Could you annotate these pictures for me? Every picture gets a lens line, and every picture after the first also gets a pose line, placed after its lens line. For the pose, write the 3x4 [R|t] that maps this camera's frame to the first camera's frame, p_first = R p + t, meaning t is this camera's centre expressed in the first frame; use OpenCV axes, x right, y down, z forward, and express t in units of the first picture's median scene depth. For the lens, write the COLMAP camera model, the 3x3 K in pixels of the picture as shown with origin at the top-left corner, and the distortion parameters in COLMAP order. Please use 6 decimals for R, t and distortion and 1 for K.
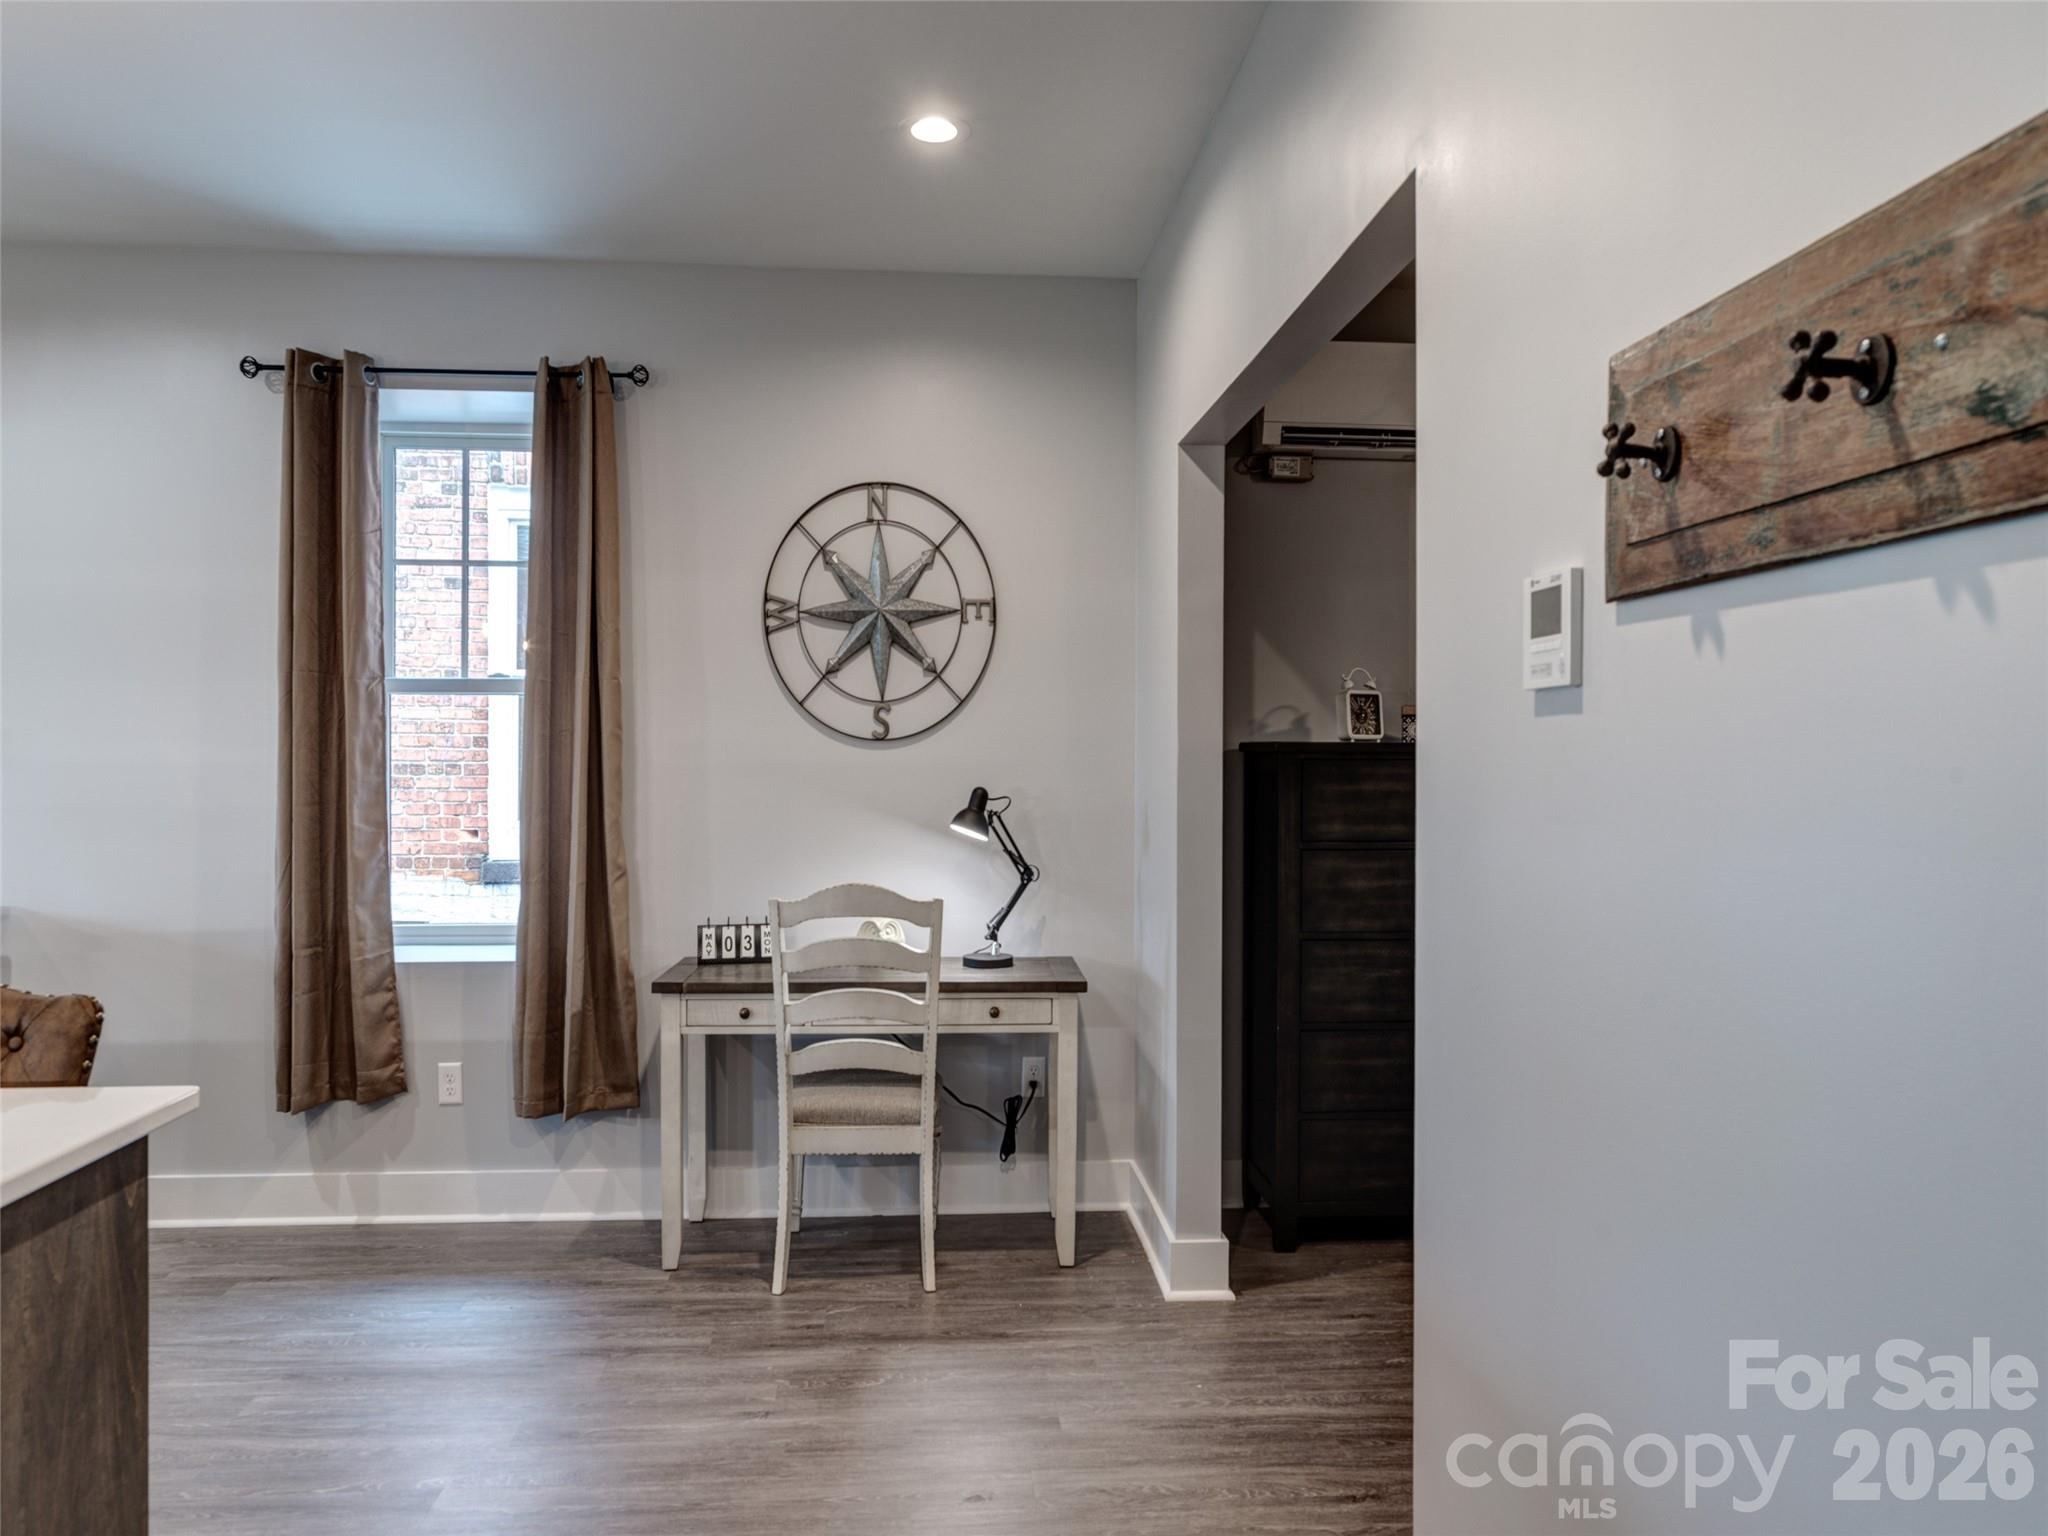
lens RADIAL K [[1409.2, 0, 1024.0], [0, 1409.2, 768.0], [0, 0, 1]] dist [0.001091, 0.003277]
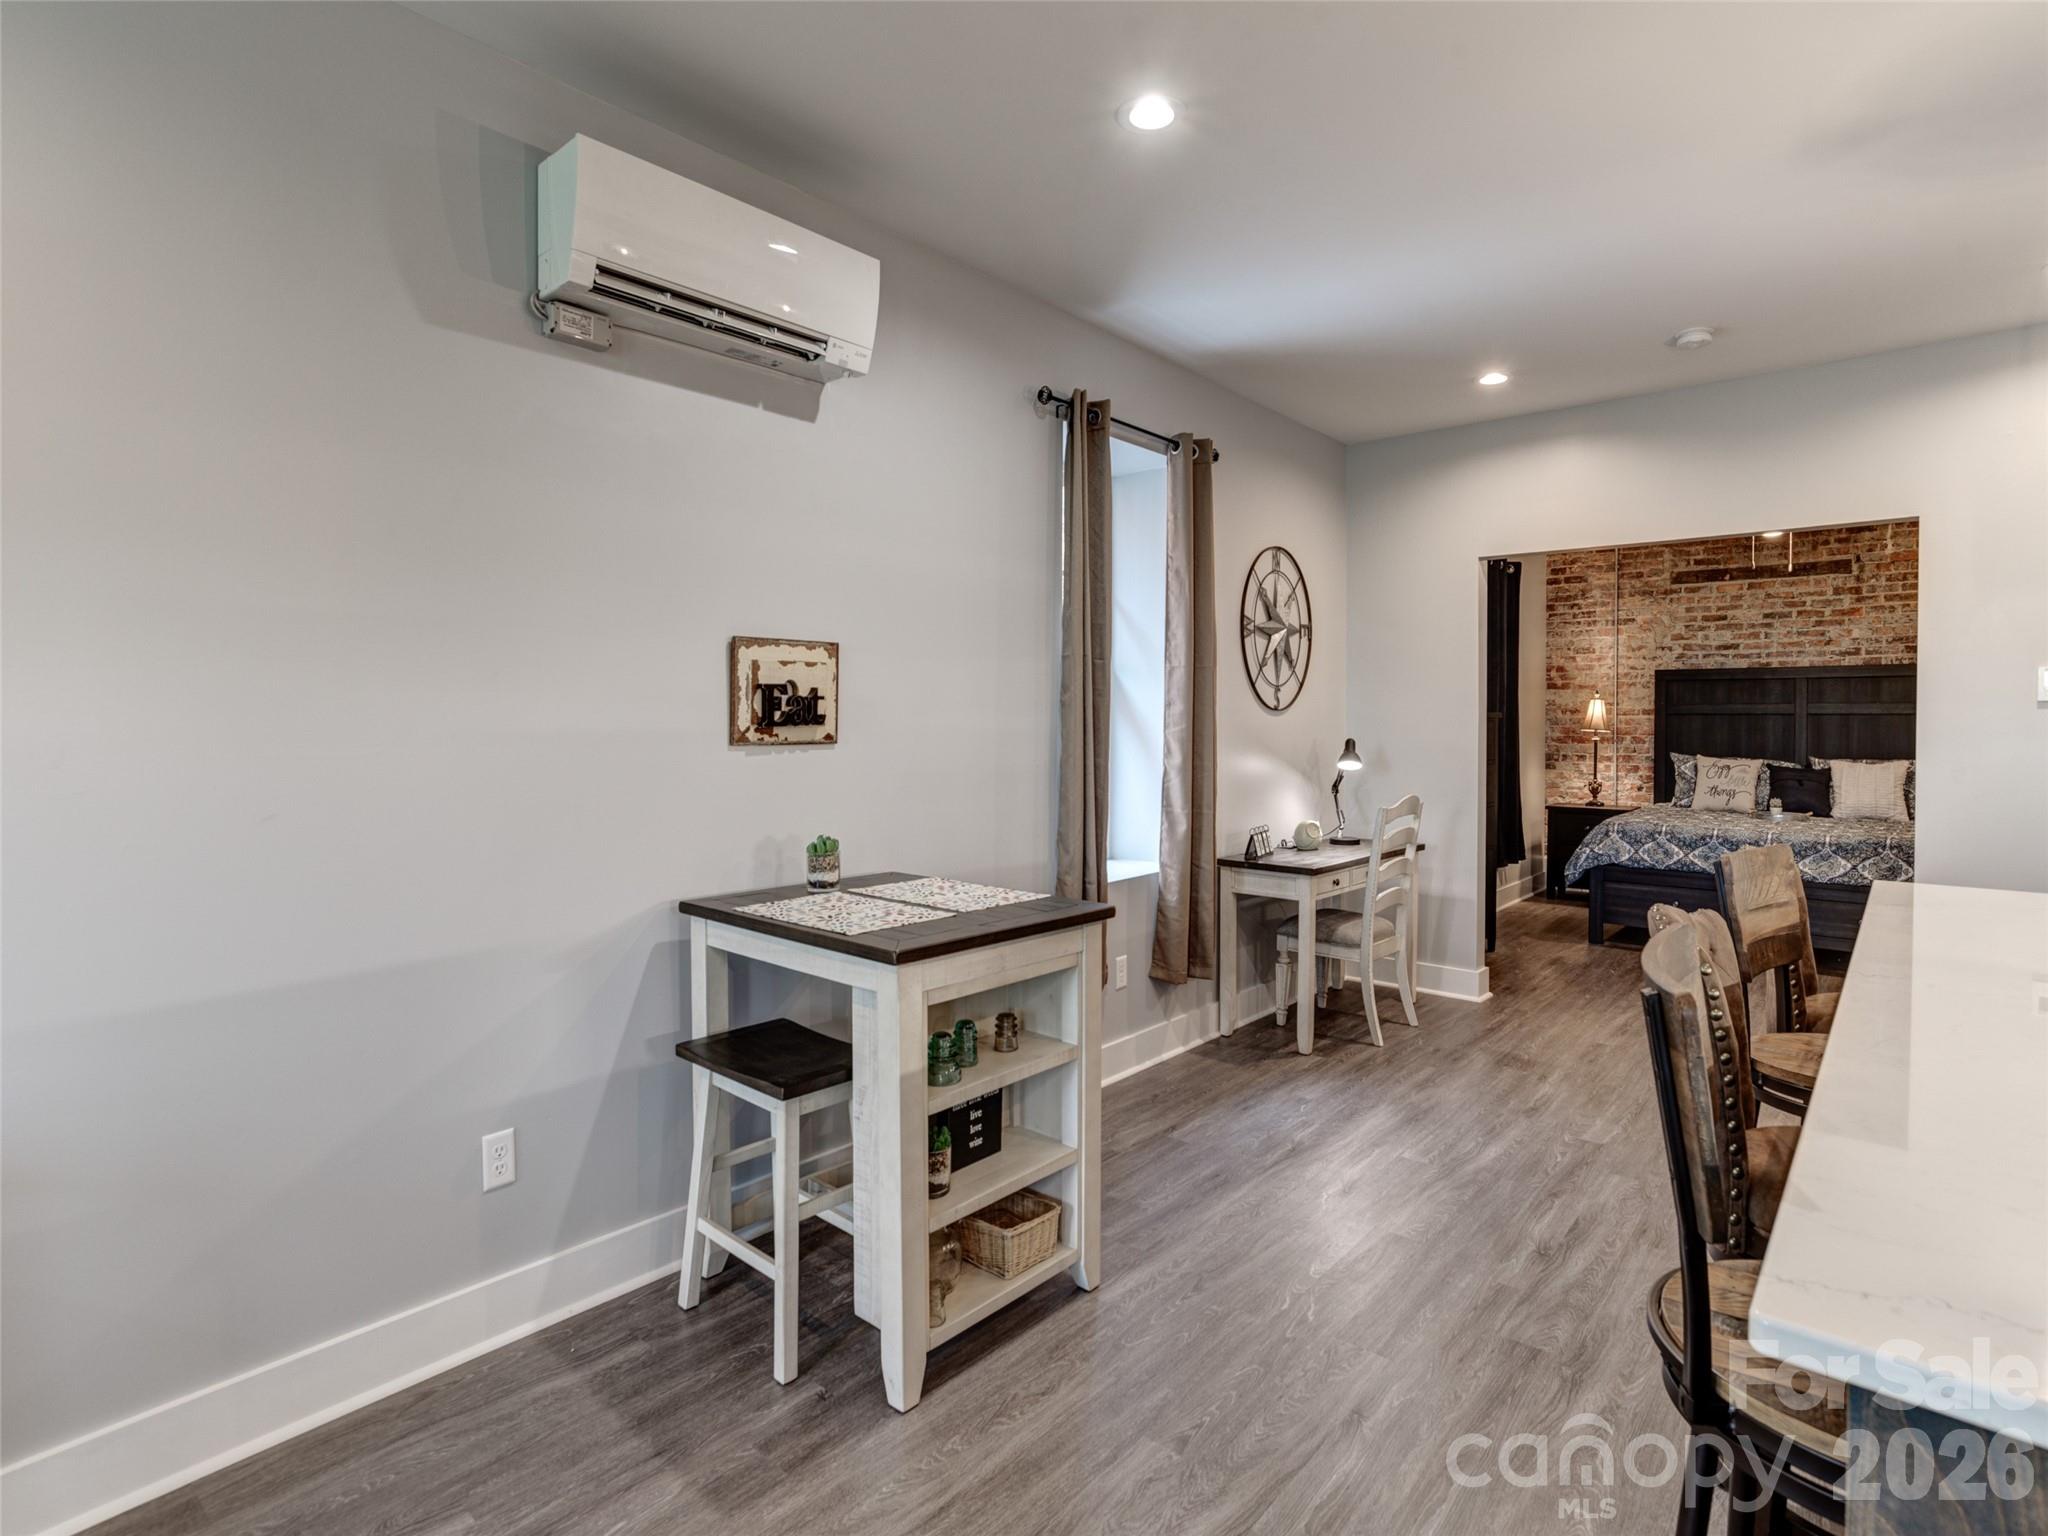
lens RADIAL K [[1055.6, 0, 1075.7], [0, 1055.6, 735.3], [0, 0, 1]] dist [-0.003547, -0.000567]
pose [[0.687398, -0.016860, 0.726085, -1.154634], [0.012084, 0.999858, 0.011777, -0.008129], [-0.726180, 0.000678, 0.687504, 0.360240]]
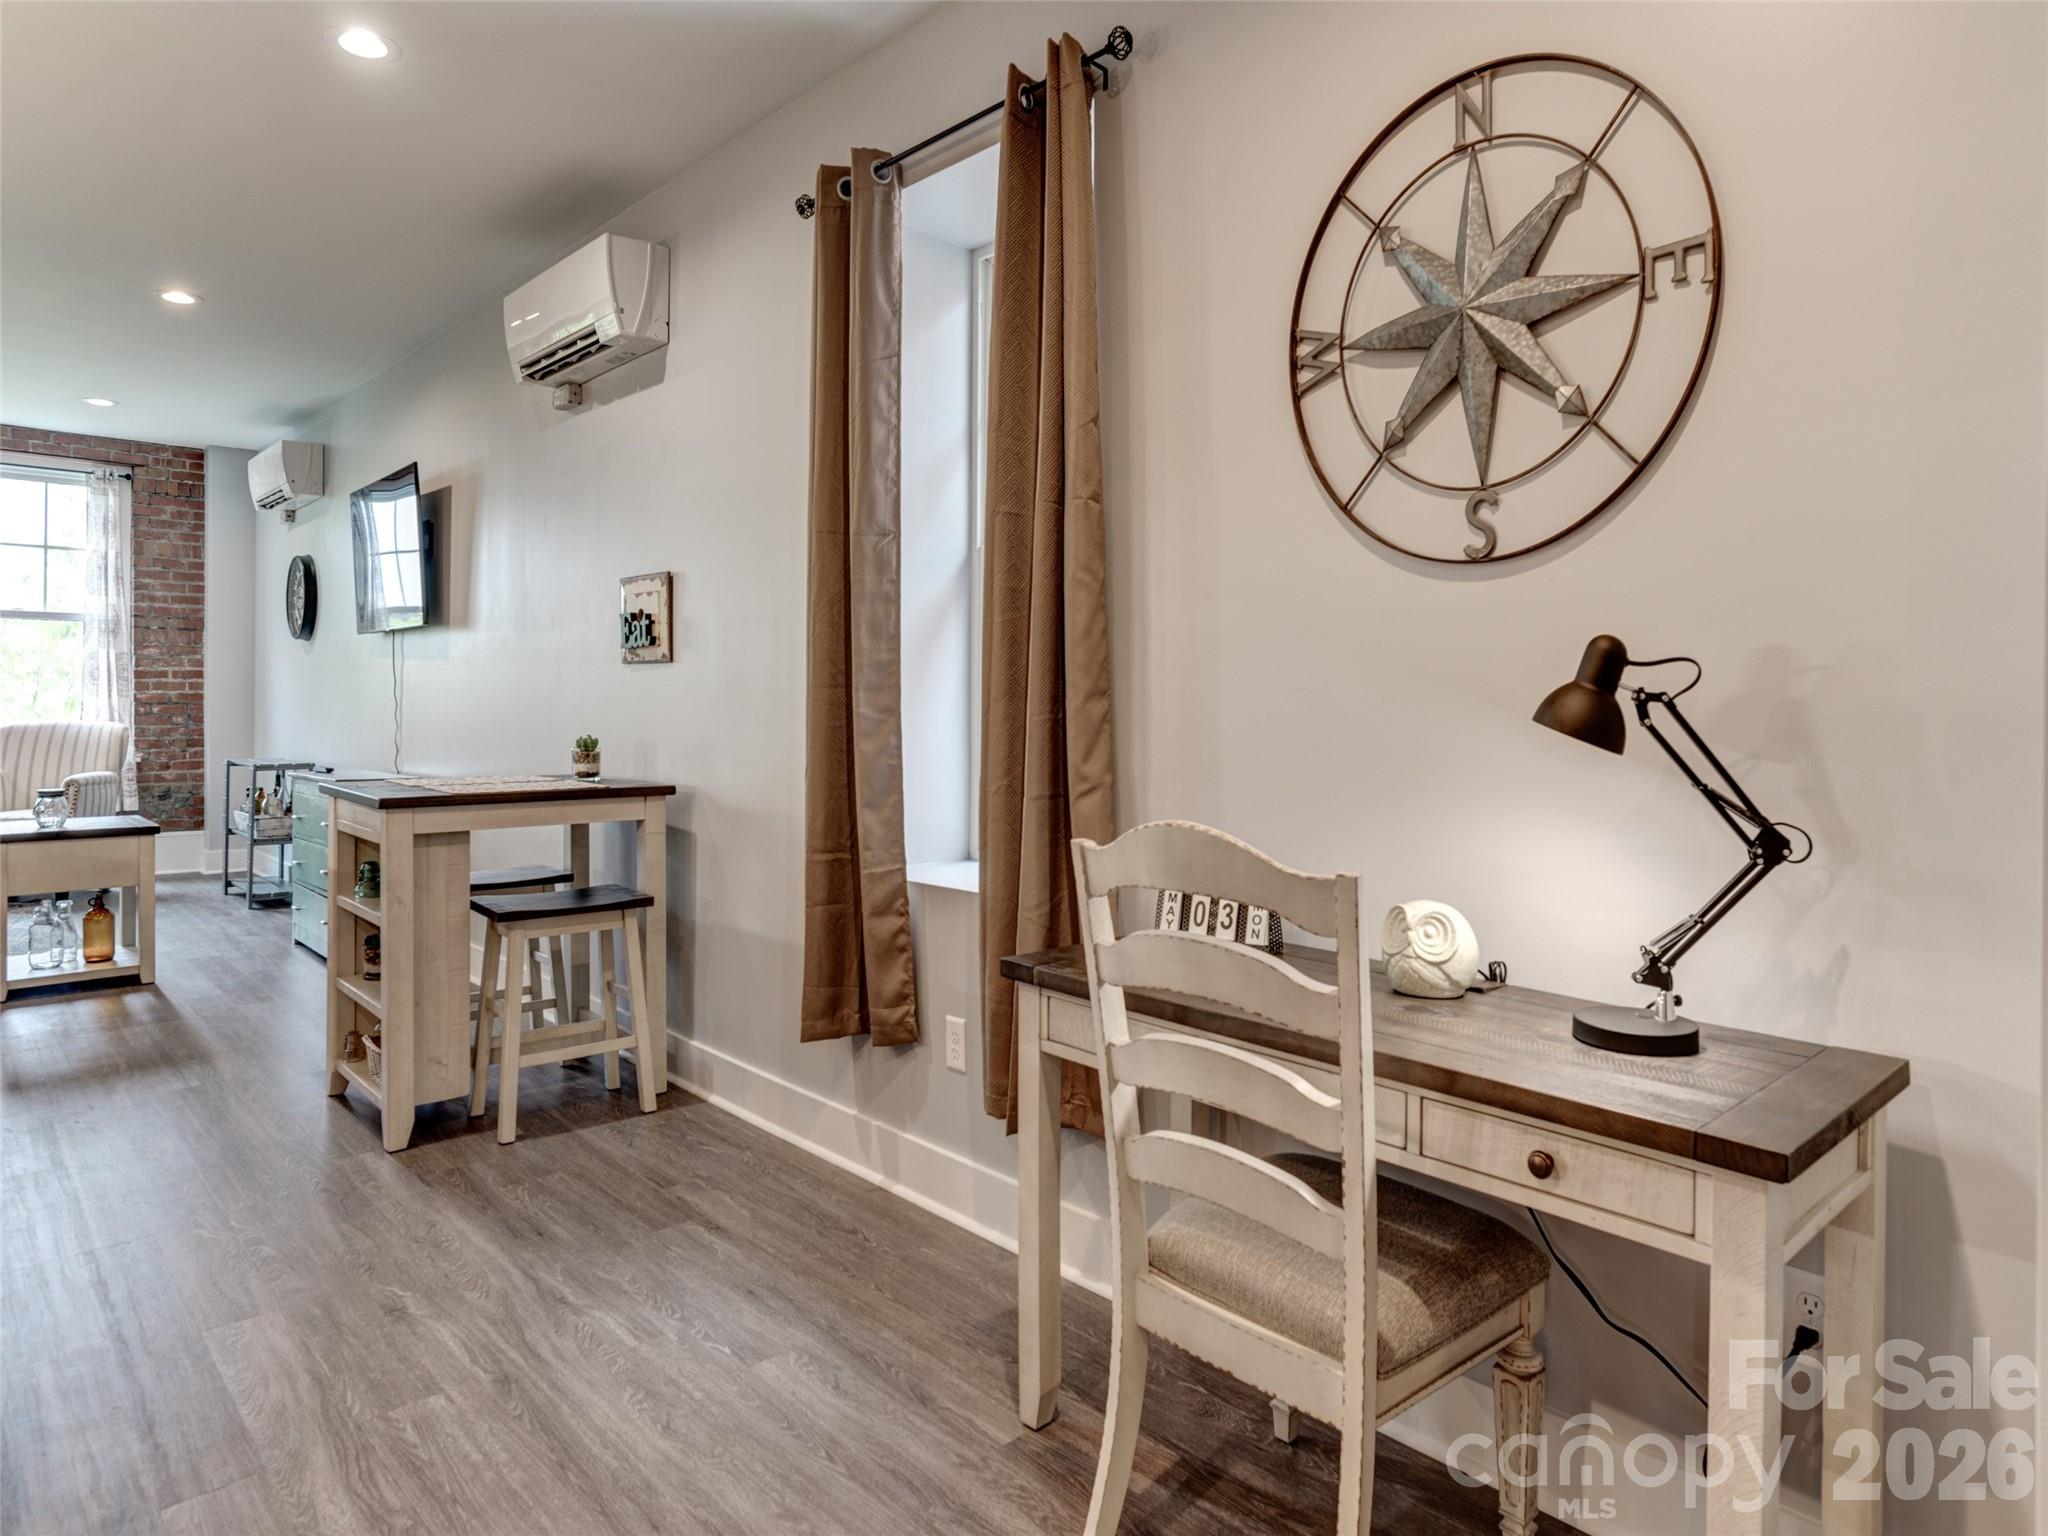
lens RADIAL K [[1233.5, 0, 1024.4], [0, 1233.5, 705.2], [0, 0, 1]] dist [-0.015874, 0.004658]
pose [[0.623133, 0.002728, -0.782111, 0.154551], [-0.012045, 0.999909, -0.006109, 0.039214], [0.782023, 0.013227, 0.623109, 0.604151]]
